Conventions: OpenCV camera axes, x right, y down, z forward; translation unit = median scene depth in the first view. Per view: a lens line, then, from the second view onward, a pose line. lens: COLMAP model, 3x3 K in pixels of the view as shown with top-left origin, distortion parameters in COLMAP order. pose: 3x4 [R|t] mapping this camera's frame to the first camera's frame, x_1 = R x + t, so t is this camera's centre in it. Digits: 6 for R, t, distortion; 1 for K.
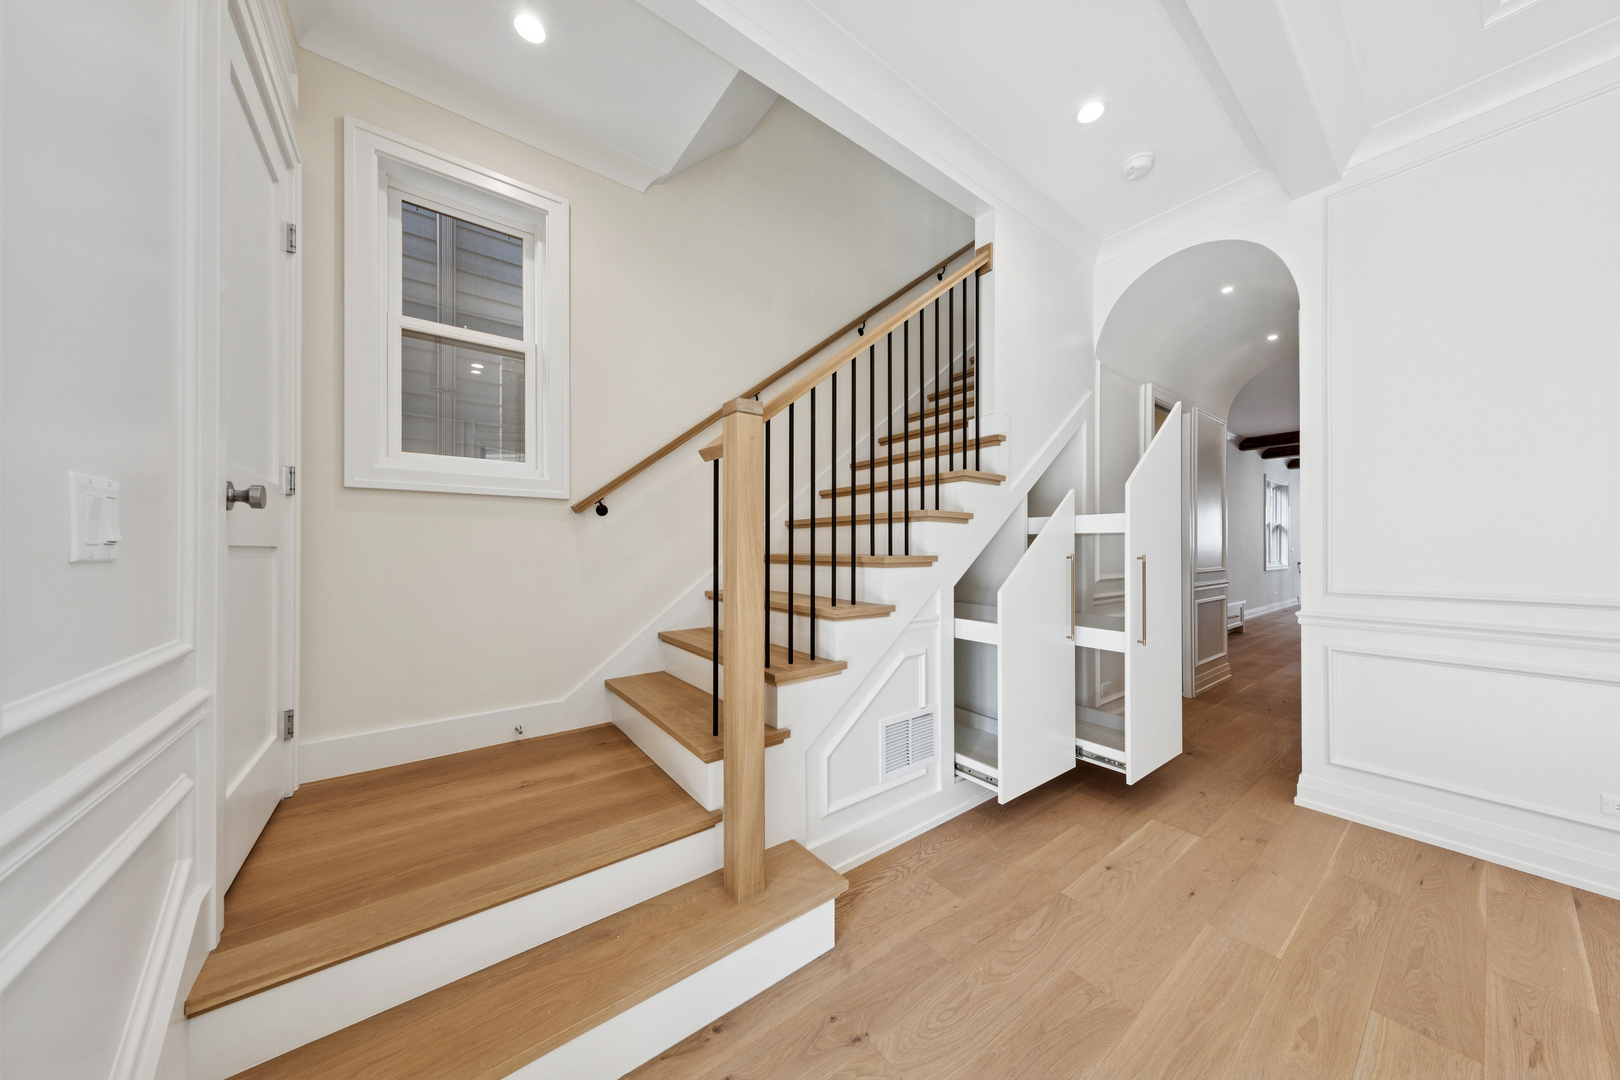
lens RADIAL K [[510.8, 0, 809.1], [0, 510.8, 544.1], [0, 0, 1]] dist [0.009194, -0.001062]
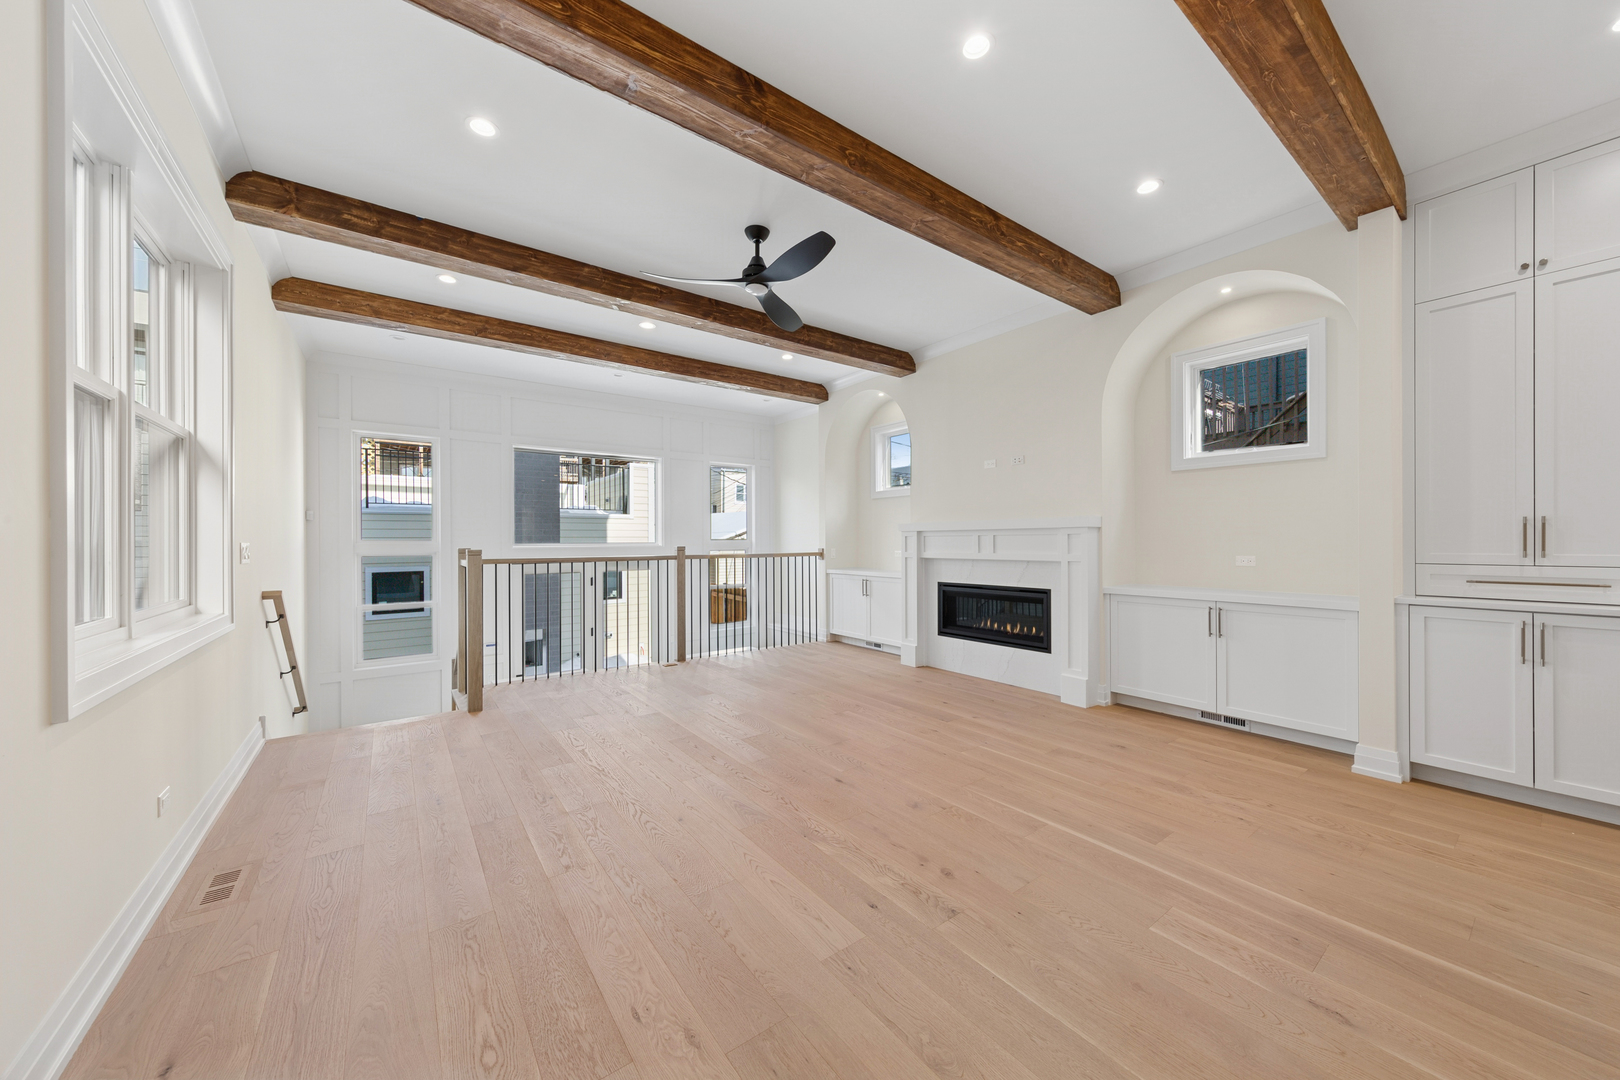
lens RADIAL K [[569.0, 0, 818.4], [0, 569.0, 540.6], [0, 0, 1]] dist [0.005458, -0.001104]
pose [[0.004146, 0.001701, 0.999990, 0.658063], [0.001167, 0.999998, -0.001706, 0.010111], [-0.999991, 0.001174, 0.004144, 0.714961]]
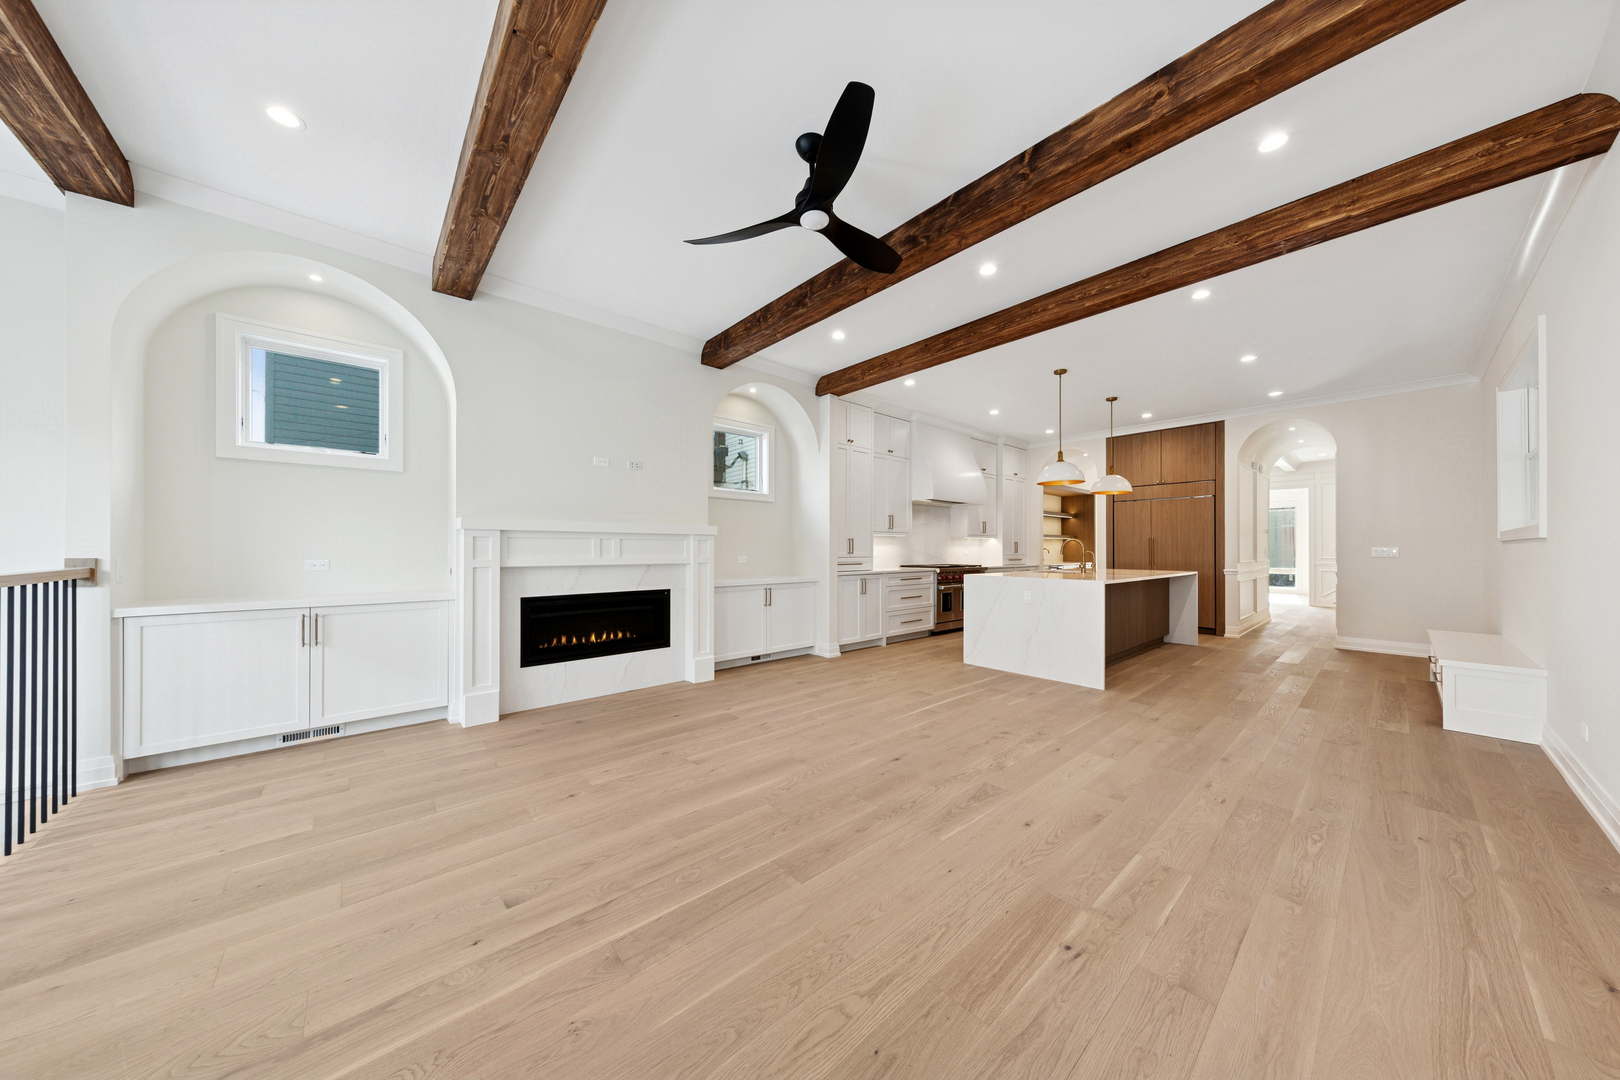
lens RADIAL K [[510.8, 0, 812.8], [0, 510.8, 546.1], [0, 0, 1]] dist [0.009194, -0.001062]
pose [[-0.997135, -0.003362, -0.075566, 1.003566], [-0.002726, 0.999960, -0.008515, 0.013564], [0.075591, -0.008284, -0.997104, 0.980966]]
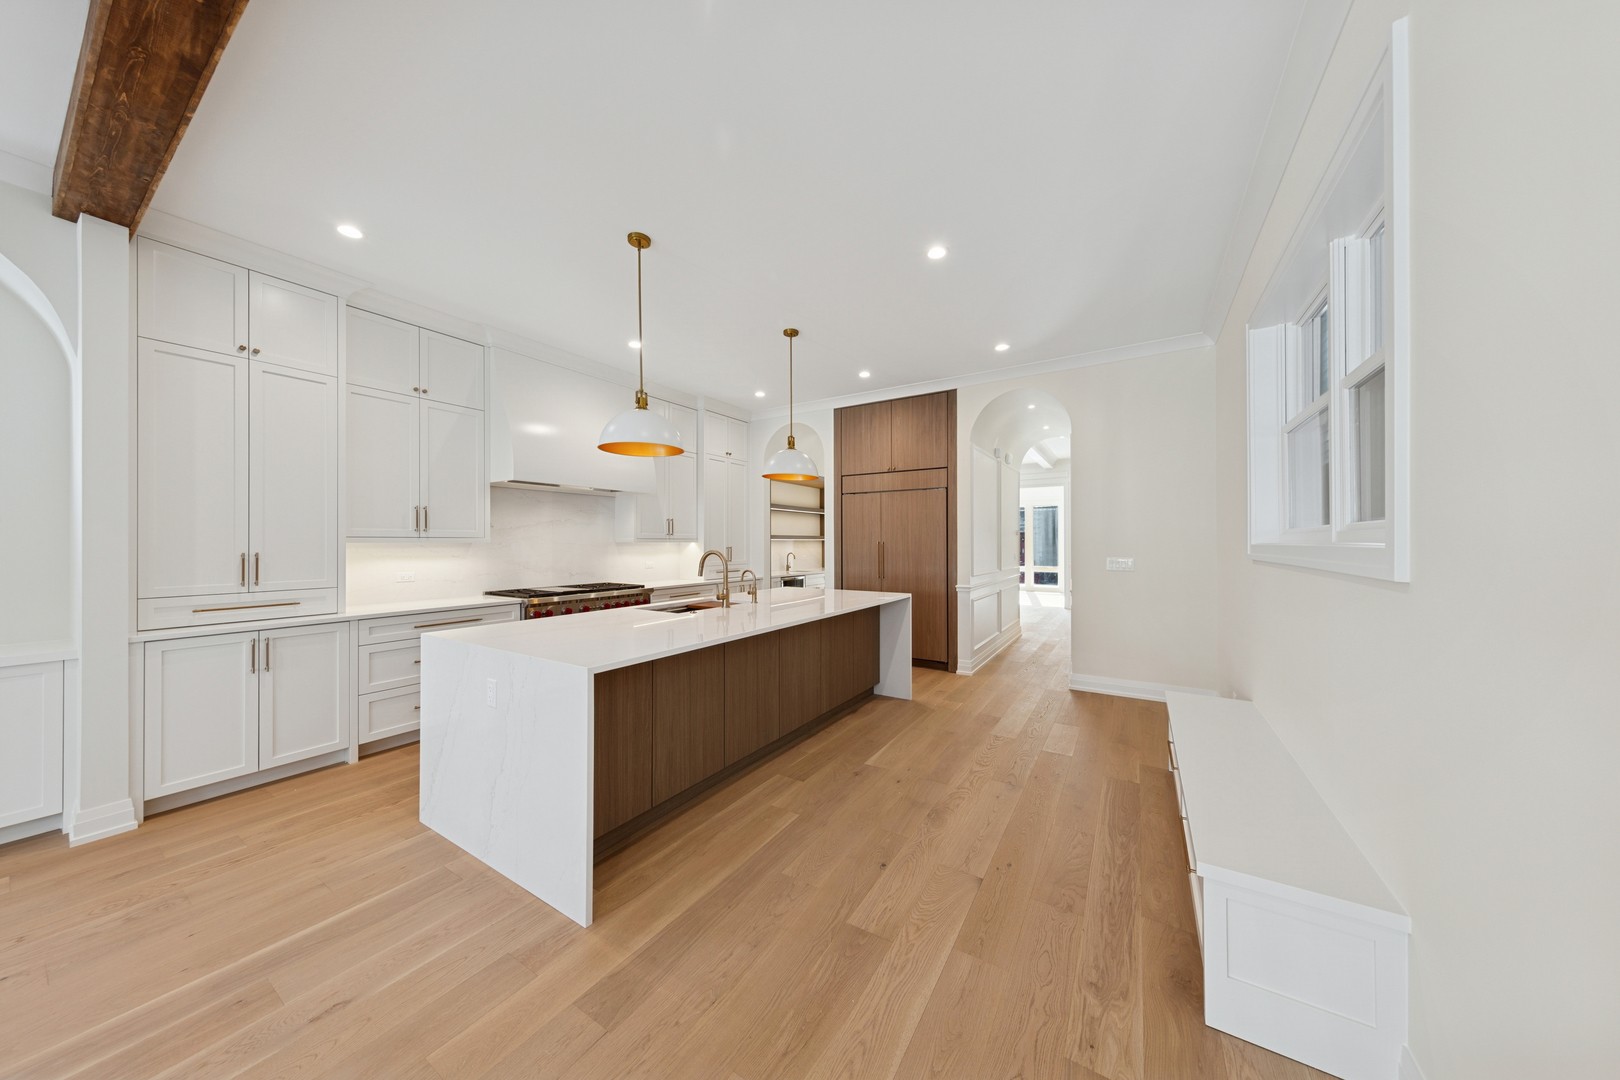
lens RADIAL K [[510.8, 0, 815.7], [0, 510.8, 542.6], [0, 0, 1]] dist [0.009194, -0.001062]
pose [[-0.935196, 0.001892, -0.354125, 0.723233], [0.003356, 0.999988, -0.003520, -0.004332], [0.354114, -0.004480, -0.935192, 0.774252]]
